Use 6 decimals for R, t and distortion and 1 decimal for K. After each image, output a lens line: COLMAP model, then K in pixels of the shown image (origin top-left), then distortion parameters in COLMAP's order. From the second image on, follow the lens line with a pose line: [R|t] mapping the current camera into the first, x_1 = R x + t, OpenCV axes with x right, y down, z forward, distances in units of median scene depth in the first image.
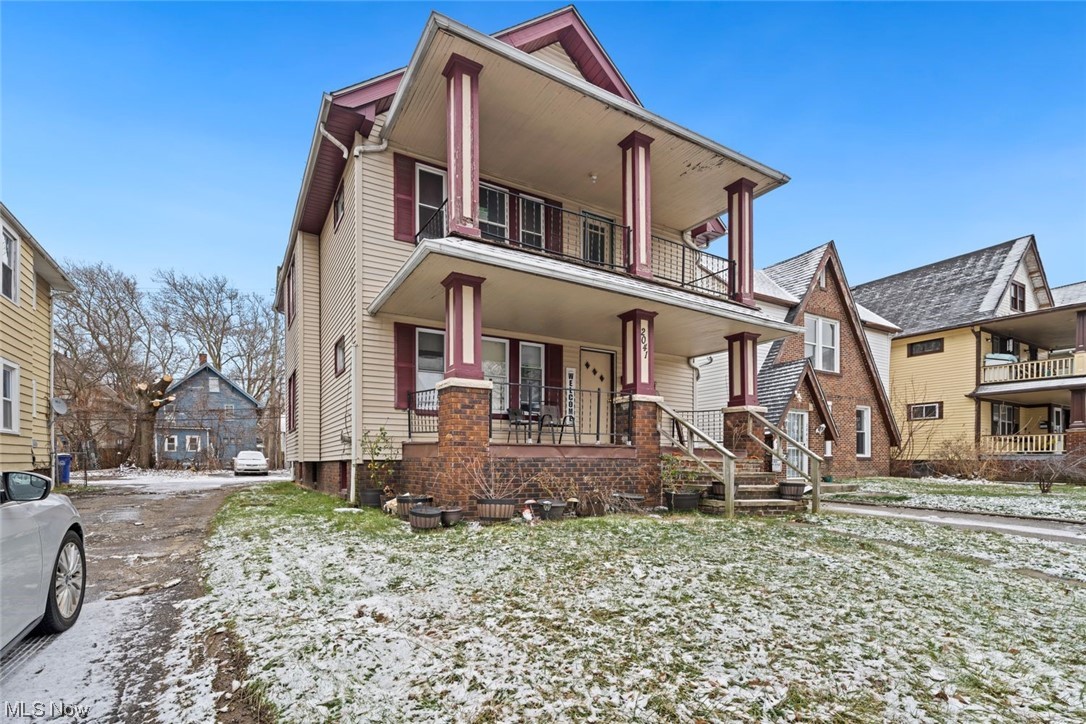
lens RADIAL K [[495.4, 0, 544.2], [0, 495.4, 462.9], [0, 0, 1]] dist [-0.002394, 0.000360]
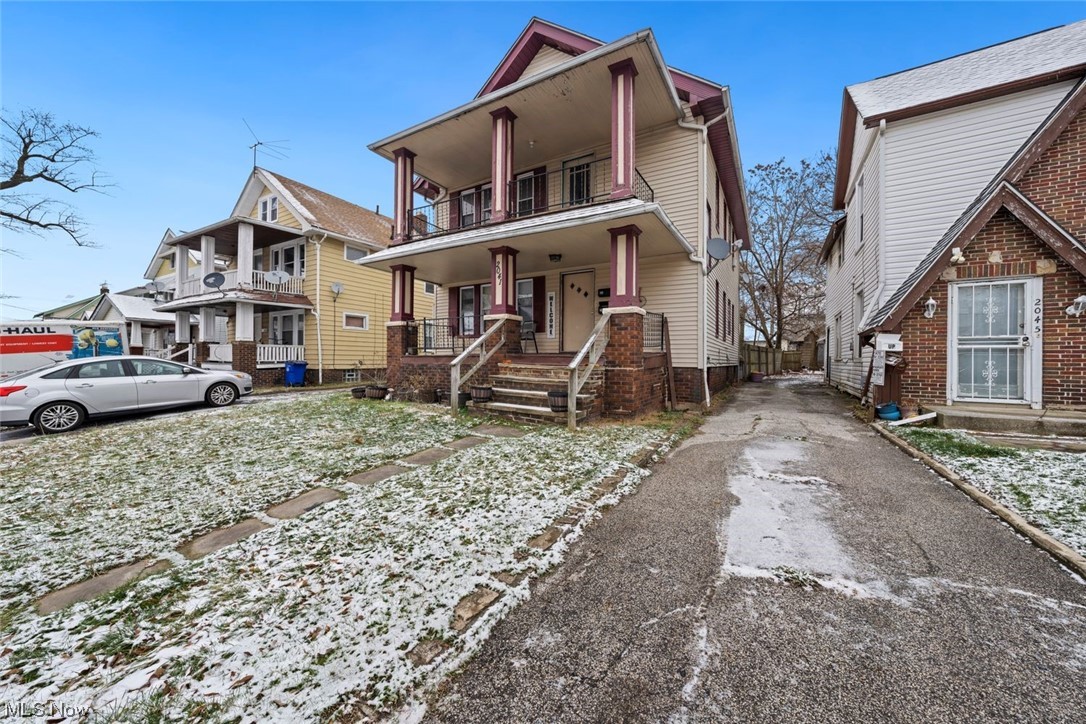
lens RADIAL K [[393.5, 0, 547.6], [0, 393.5, 357.3], [0, 0, 1]] dist [-0.003128, -0.000006]
pose [[0.502022, -0.008437, -0.864813, 0.912492], [-0.005794, 0.999897, -0.013118, -0.012620], [0.864835, 0.011597, 0.501922, 0.493550]]
